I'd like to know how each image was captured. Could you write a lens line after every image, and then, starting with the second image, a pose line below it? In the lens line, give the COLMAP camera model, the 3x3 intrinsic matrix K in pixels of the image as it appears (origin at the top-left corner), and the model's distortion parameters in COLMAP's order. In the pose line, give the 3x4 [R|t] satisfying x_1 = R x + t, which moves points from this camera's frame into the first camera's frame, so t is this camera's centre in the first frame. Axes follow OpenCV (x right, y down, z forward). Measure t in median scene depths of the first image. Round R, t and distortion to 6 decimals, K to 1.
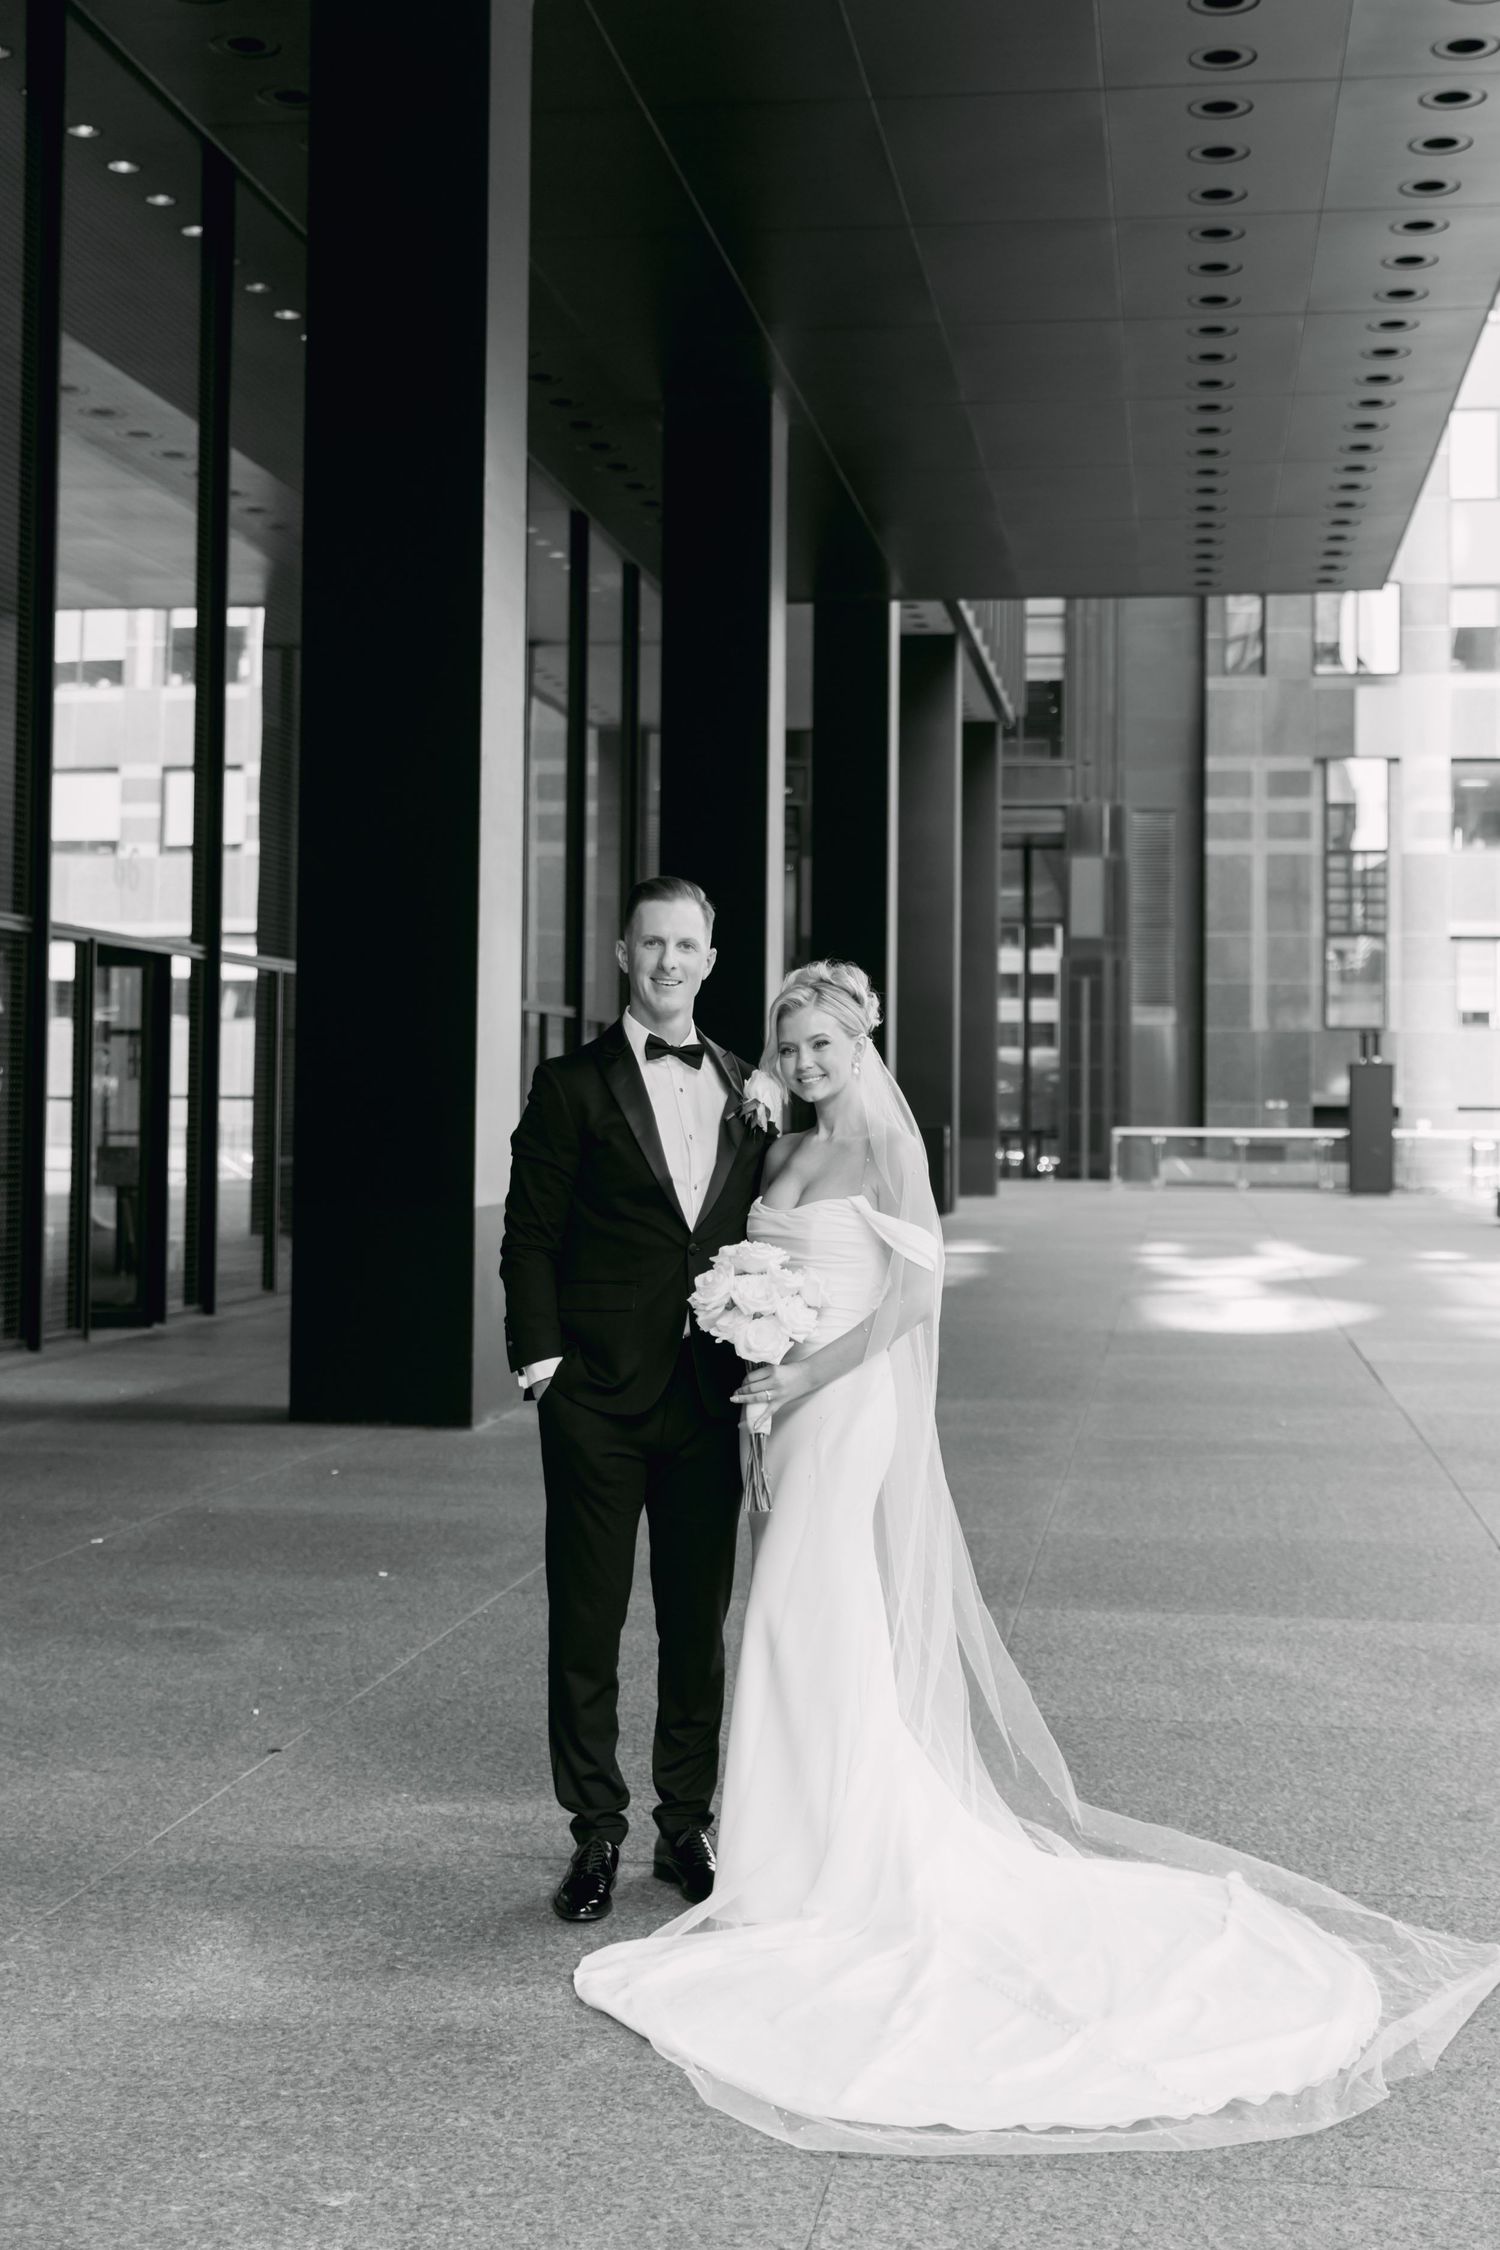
lens RADIAL K [[2199.3, 0, 842.3], [0, 2199.3, 1042.7], [0, 0, 1]] dist [-0.005340, 0.019995]
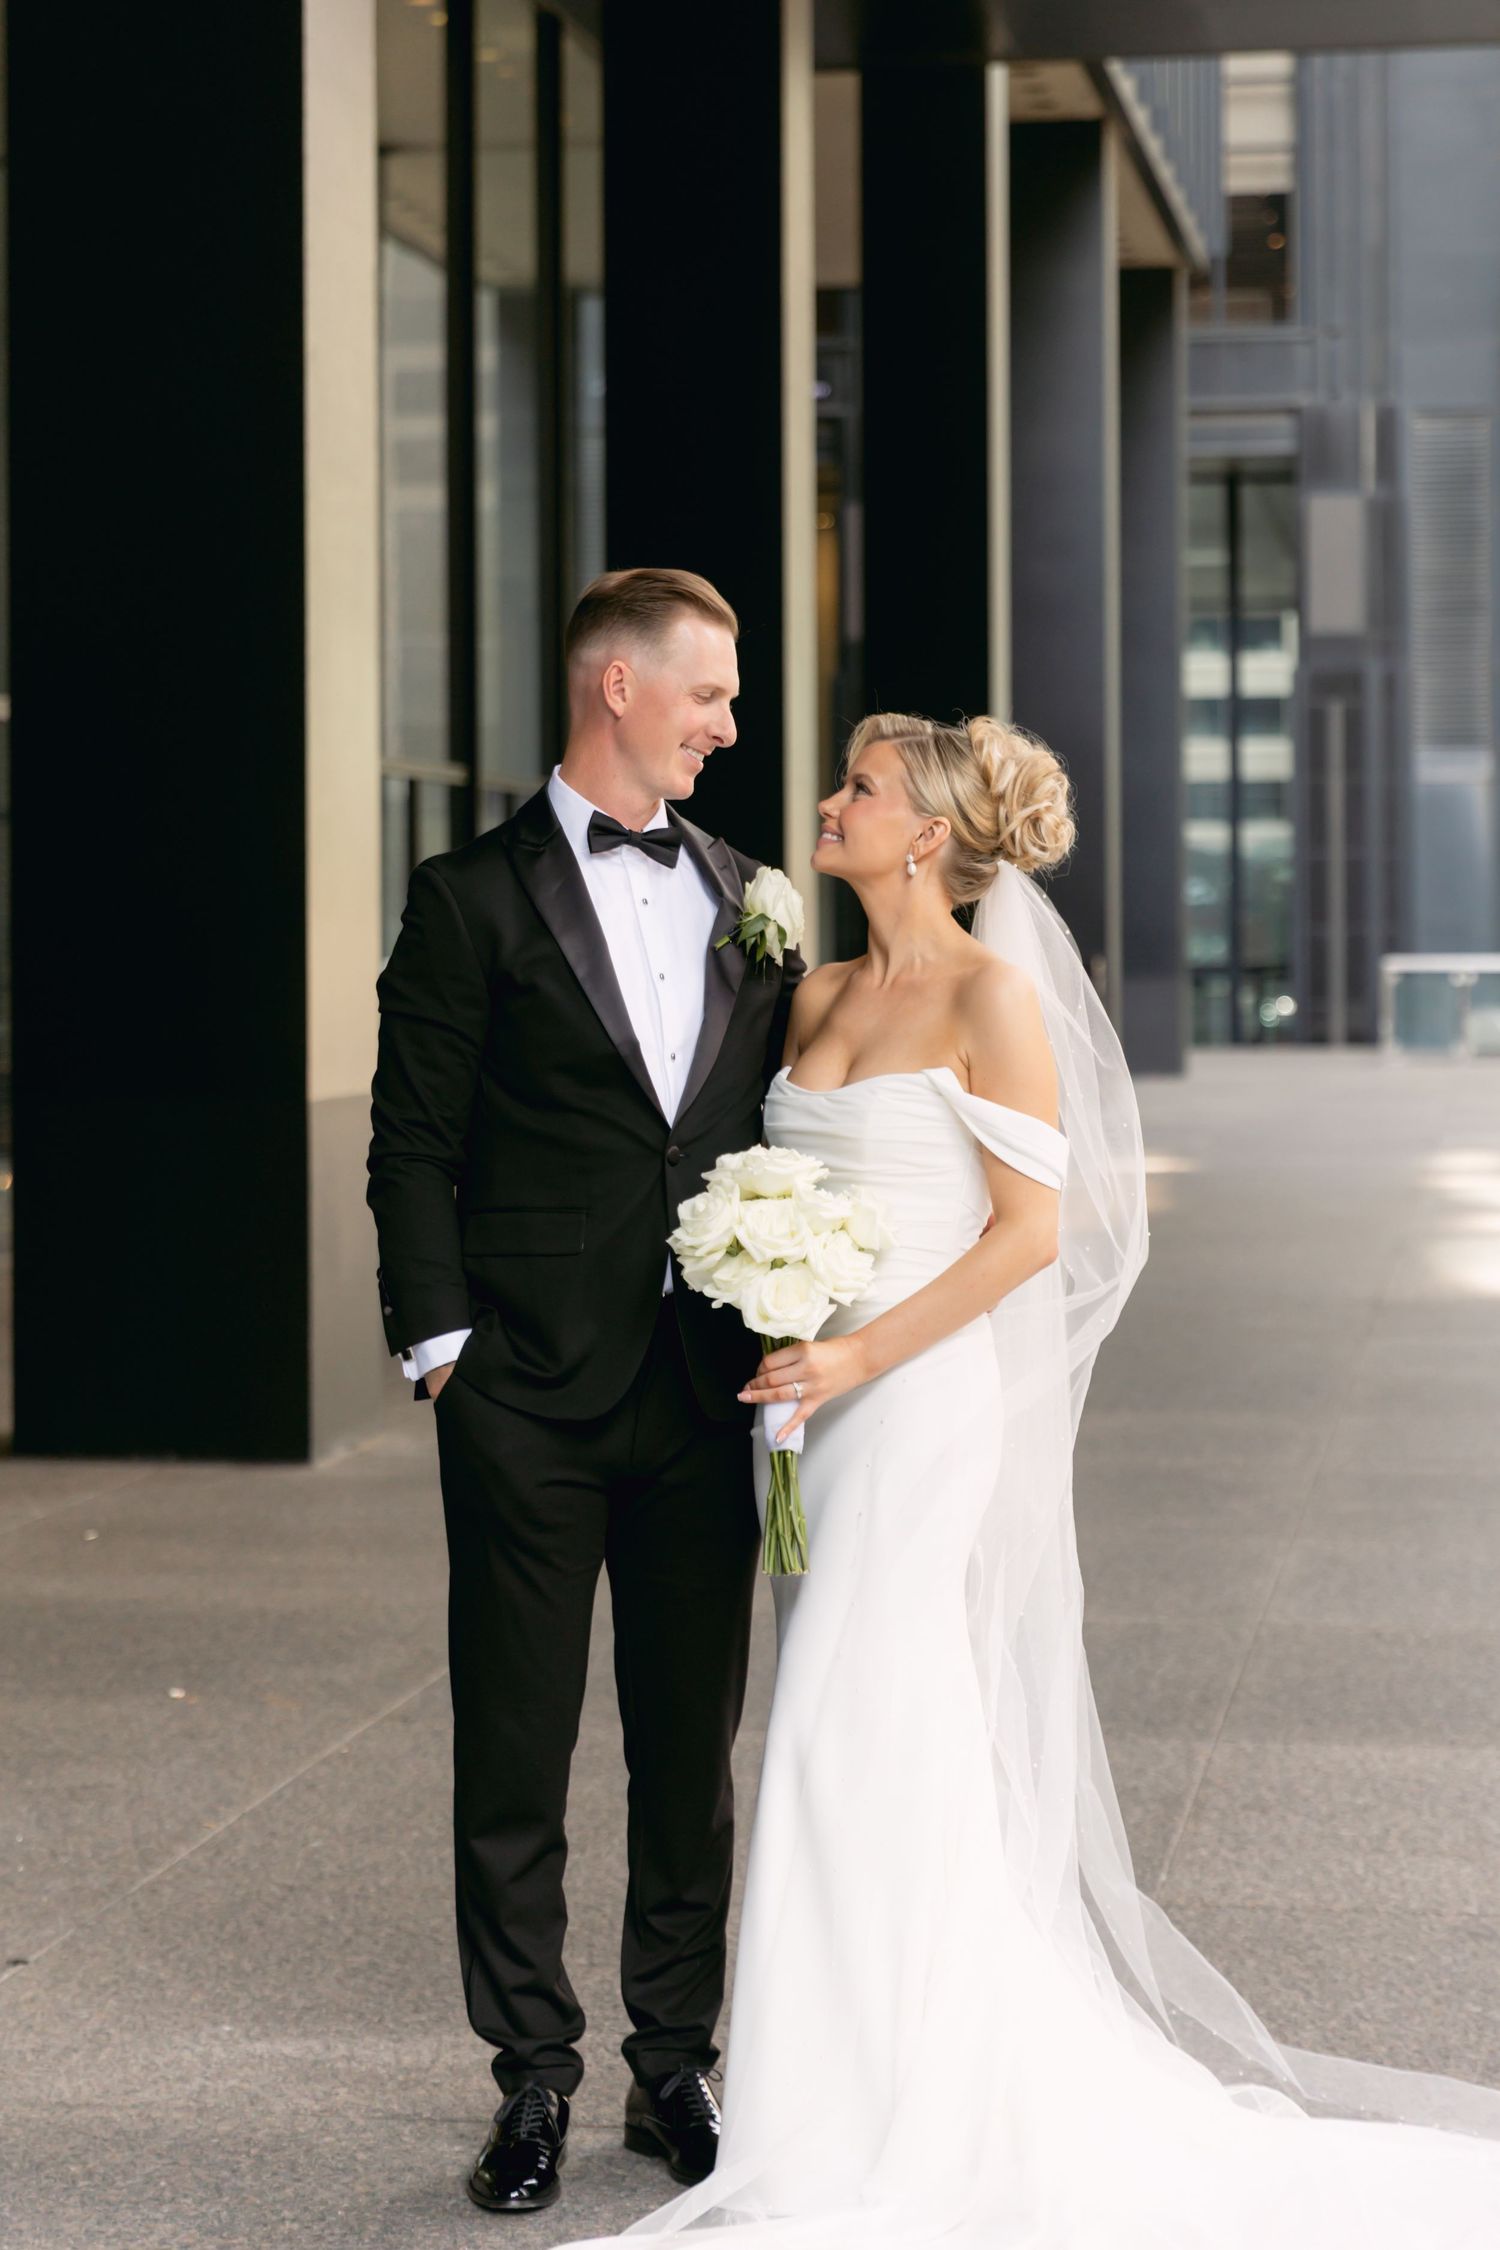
lens RADIAL K [[3970.6, 0, 742.5], [0, 3970.6, 933.0], [0, 0, 1]] dist [0.021202, 0.022000]
pose [[0.998739, -0.013337, -0.048402, 0.005309], [0.014670, 0.999520, 0.027283, 0.000821], [0.048015, -0.027959, 0.998455, -0.088510]]
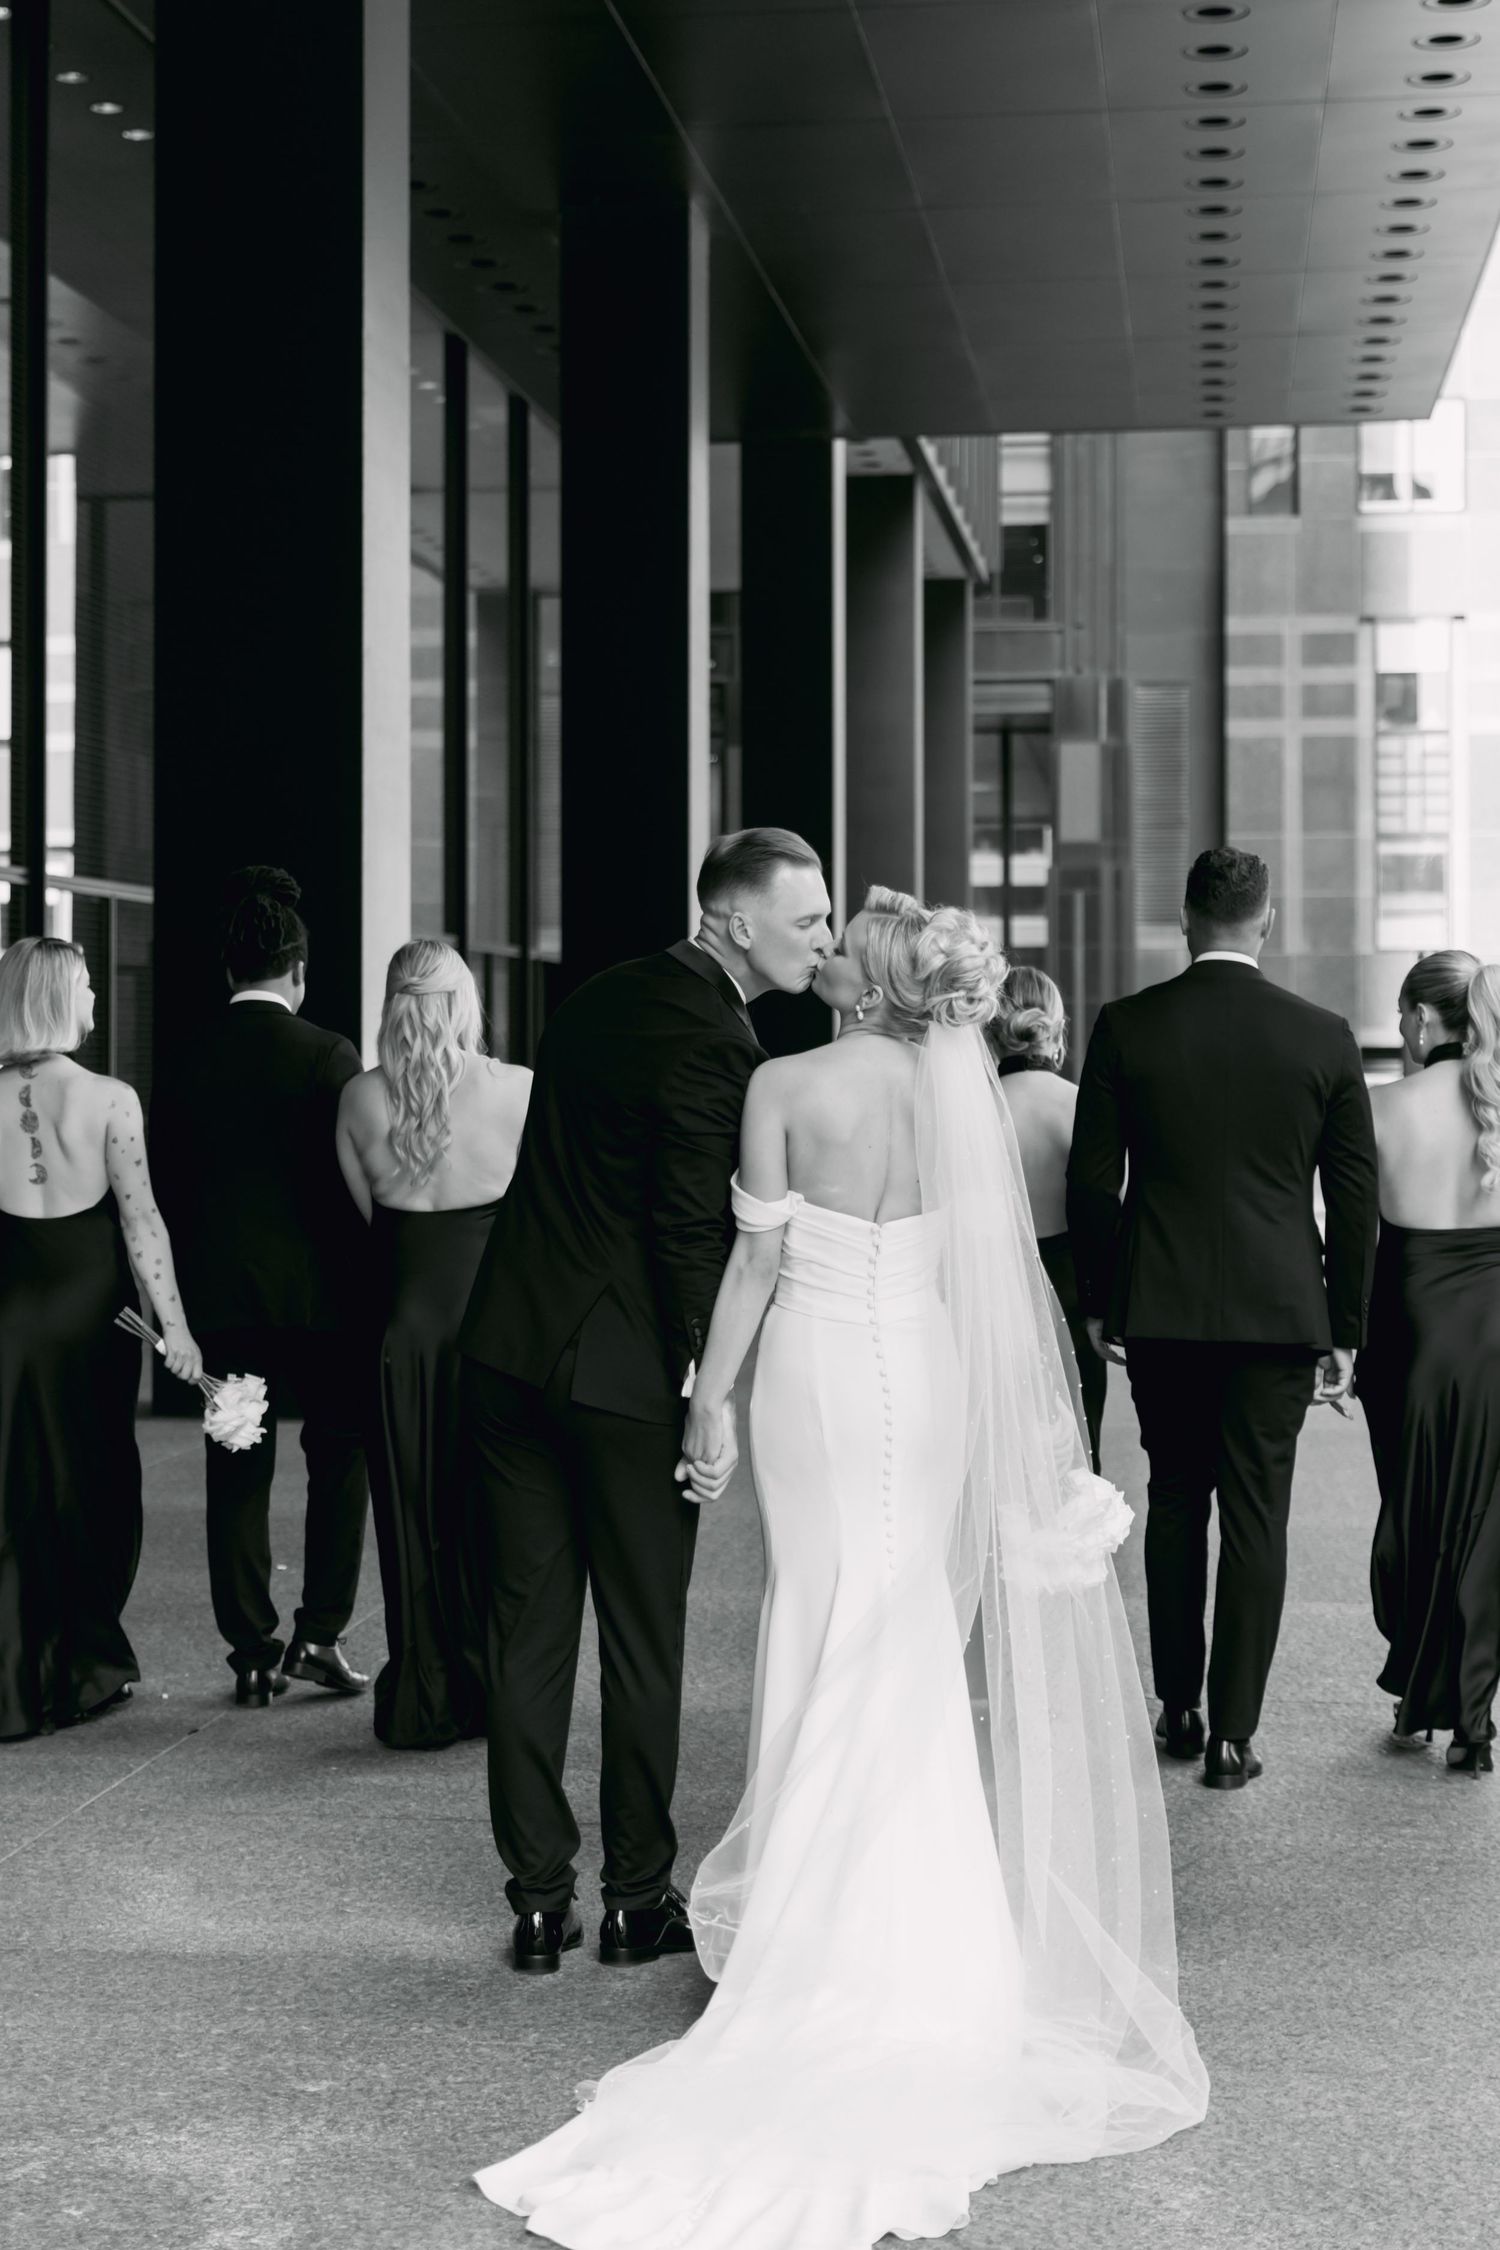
lens RADIAL K [[3259.6, 0, 671.1], [0, 3259.6, 1083.1], [0, 0, 1]] dist [0.023340, -0.040573]
pose [[0.999450, -0.009462, -0.031780, -0.003298], [0.010548, 0.999360, 0.034180, -0.002098], [0.031436, -0.034496, 0.998910, -0.302516]]
